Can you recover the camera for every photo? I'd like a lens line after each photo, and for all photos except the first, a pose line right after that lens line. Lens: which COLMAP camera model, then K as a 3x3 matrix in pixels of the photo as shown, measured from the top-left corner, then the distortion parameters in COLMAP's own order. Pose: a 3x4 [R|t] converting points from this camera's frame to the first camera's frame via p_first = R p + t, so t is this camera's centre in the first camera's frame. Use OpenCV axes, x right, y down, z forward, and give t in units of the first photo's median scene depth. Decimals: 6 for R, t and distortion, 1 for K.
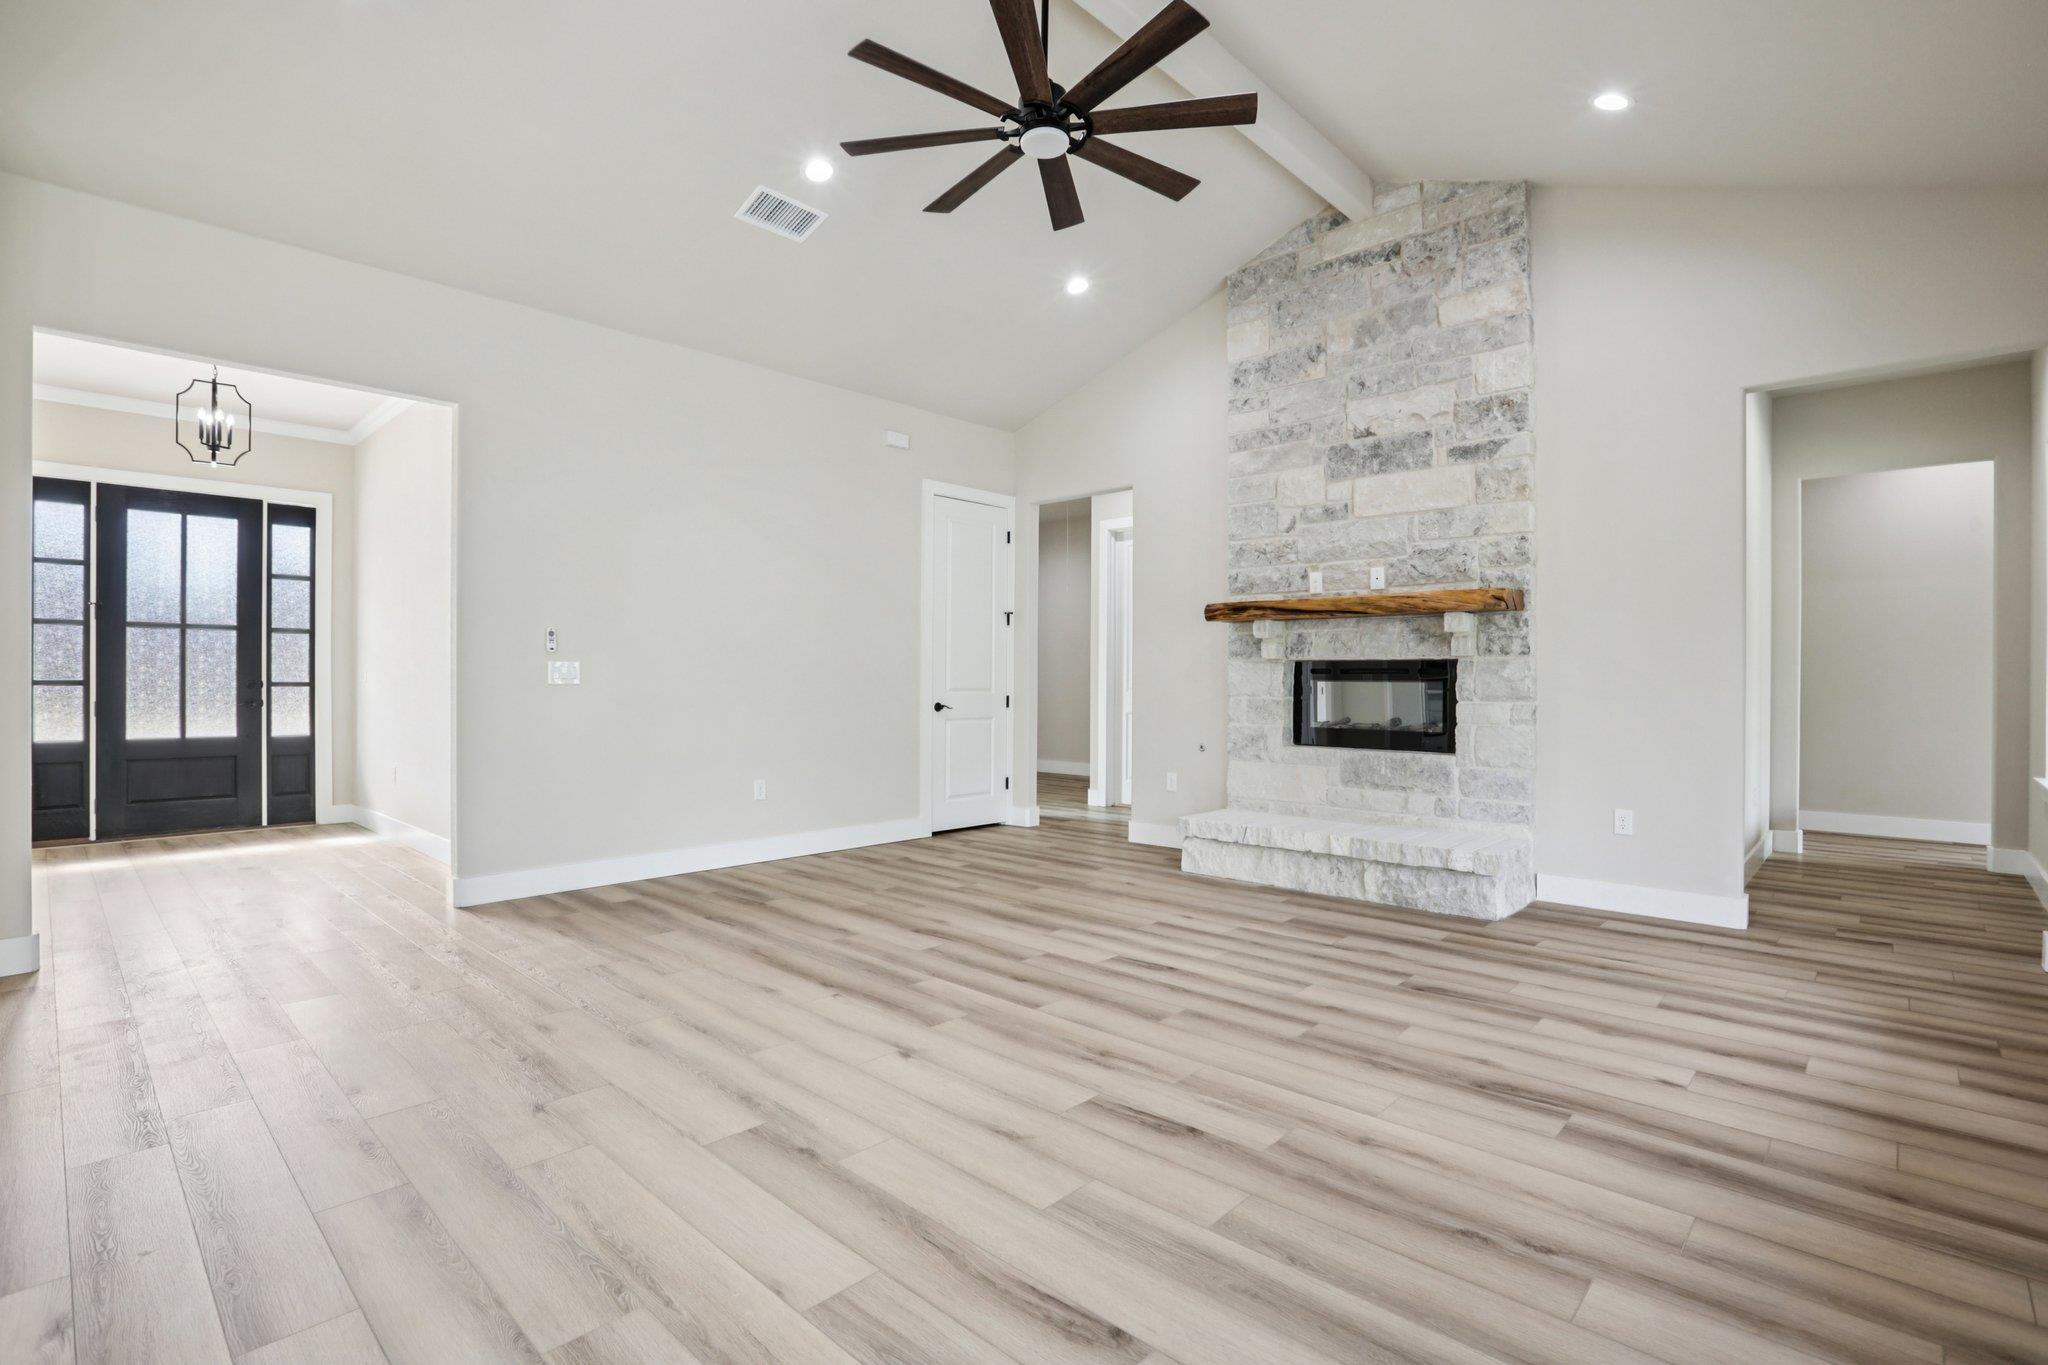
lens RADIAL K [[971.2, 0, 1044.8], [0, 971.2, 673.9], [0, 0, 1]] dist [-0.053896, 0.017582]
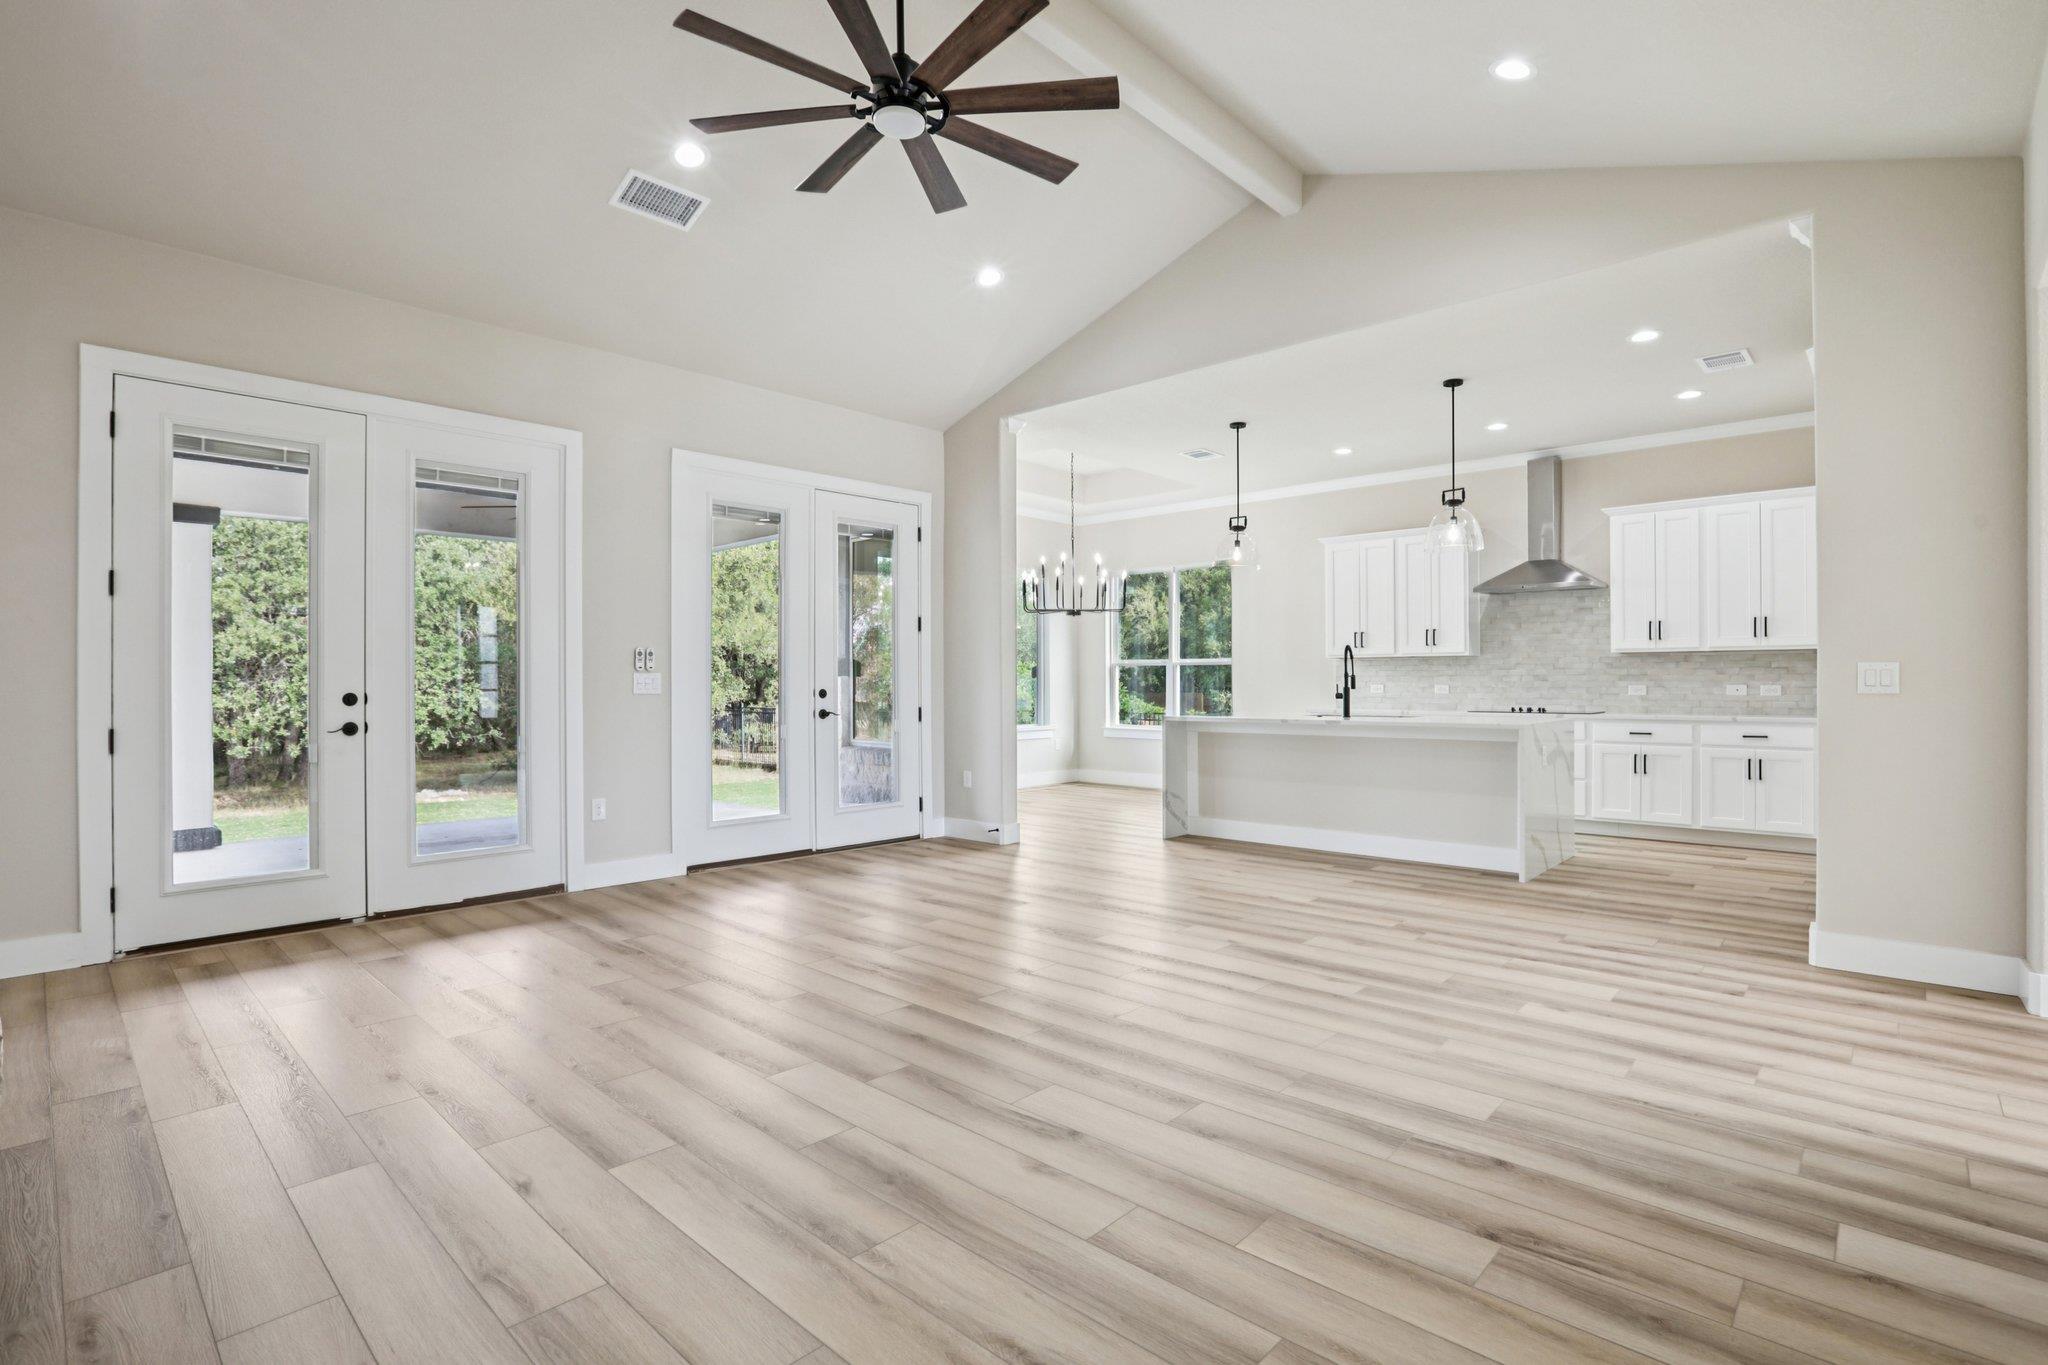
lens RADIAL K [[971.2, 0, 1034.7], [0, 971.2, 673.2], [0, 0, 1]] dist [-0.053896, 0.017582]
pose [[-0.999997, 0.002296, 0.001195, -0.092891], [0.002283, 0.999943, -0.010466, 0.004075], [-0.001219, -0.010464, -0.999945, 1.338809]]
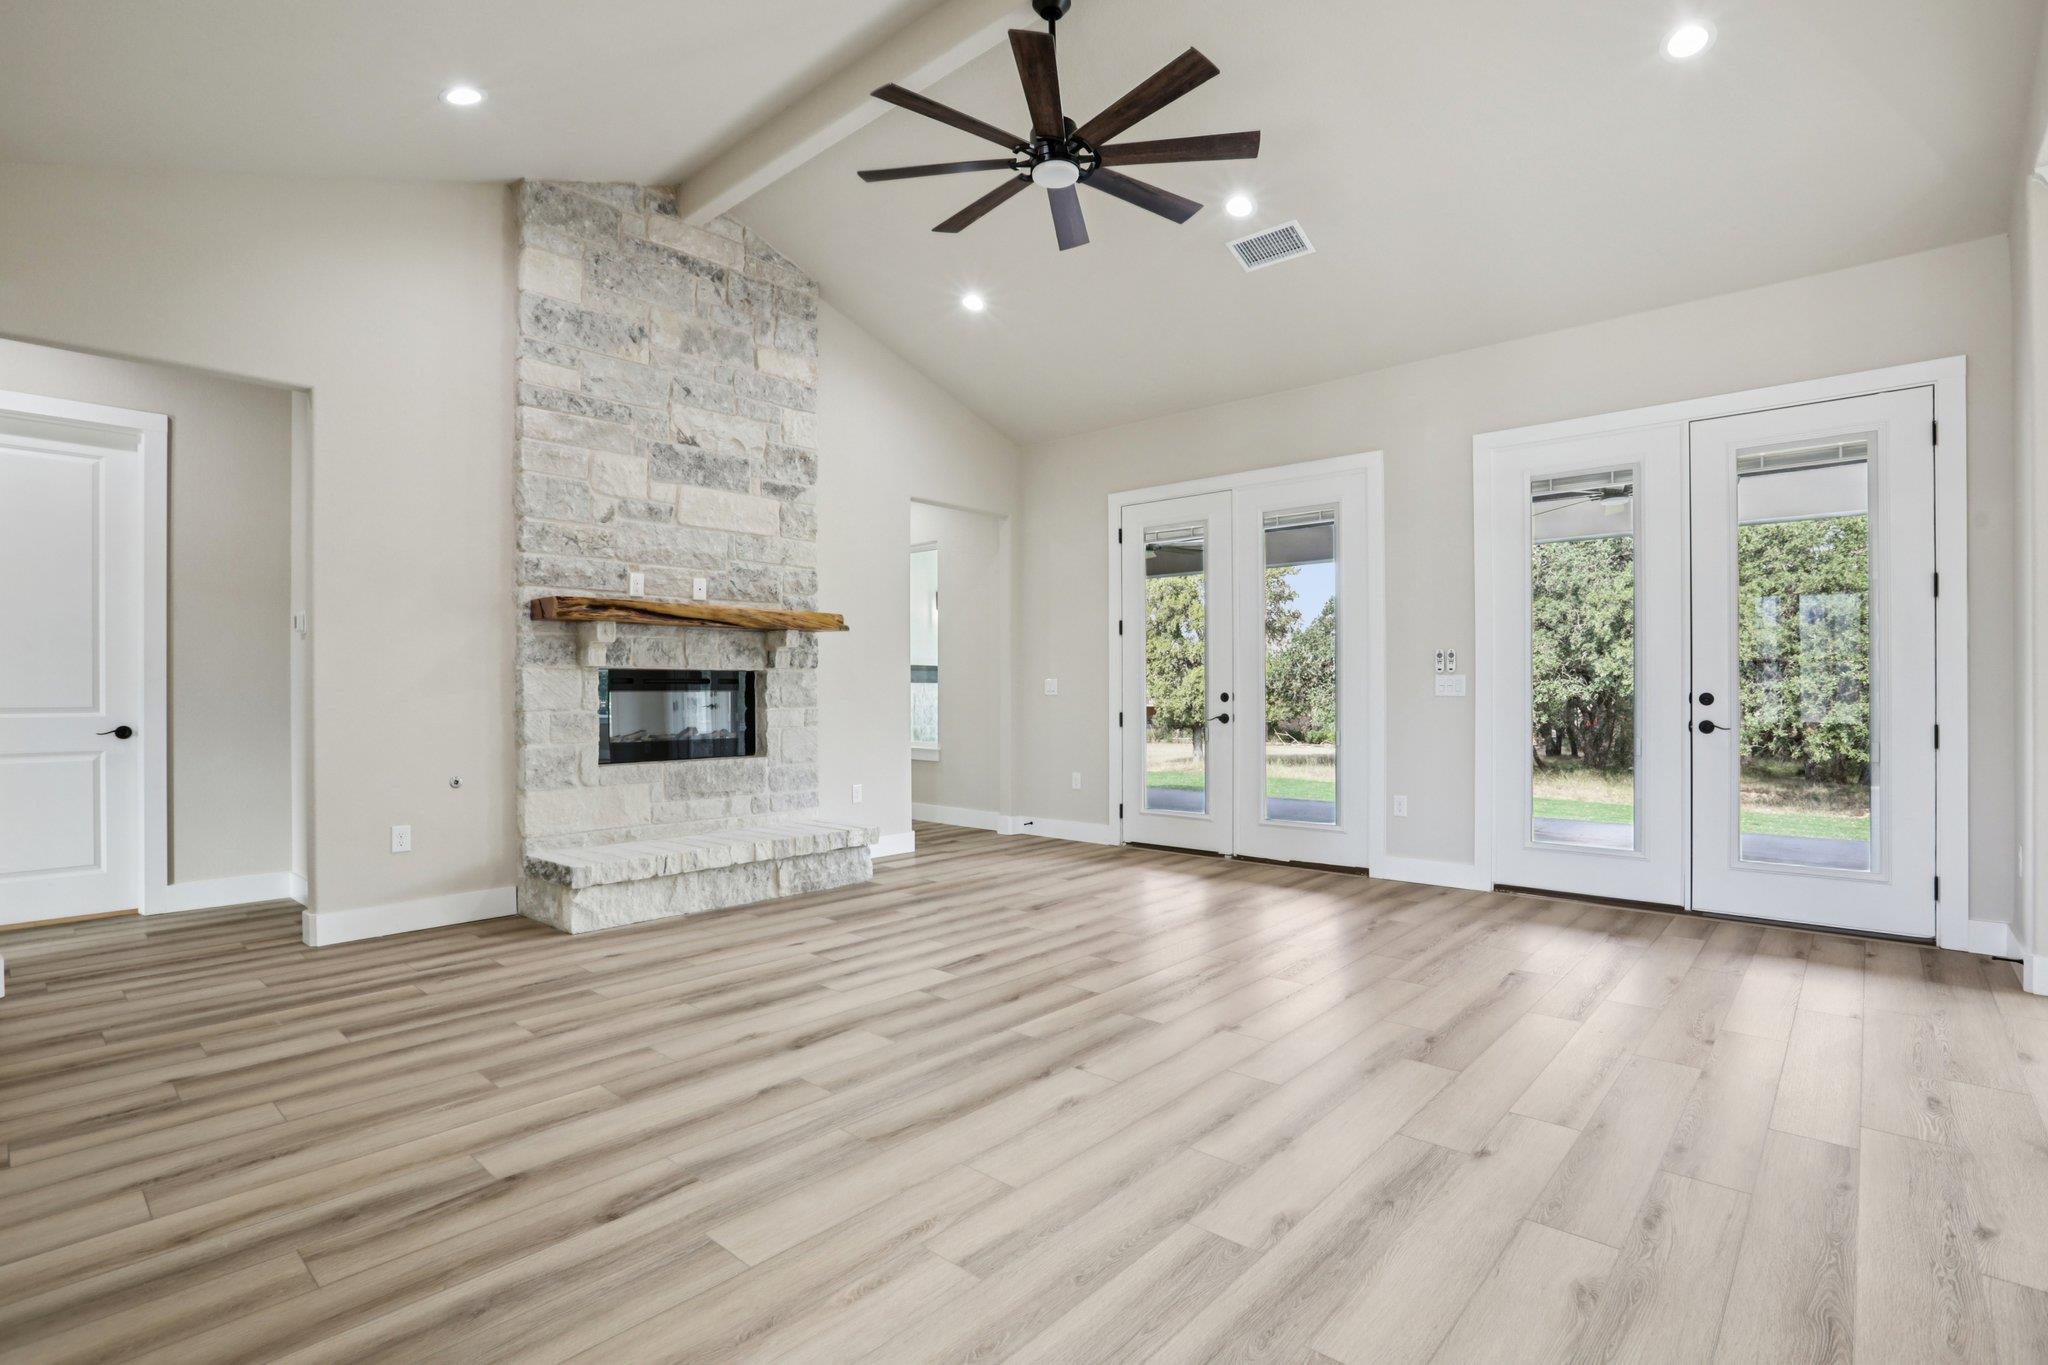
lens RADIAL K [[971.2, 0, 1028.4], [0, 971.2, 685.2], [0, 0, 1]] dist [-0.053896, 0.017582]
pose [[-0.016635, 0.001200, 0.999861, -0.716010], [0.001630, 0.999998, -0.001173, 0.003259], [-0.999860, 0.001611, -0.016637, 0.722690]]
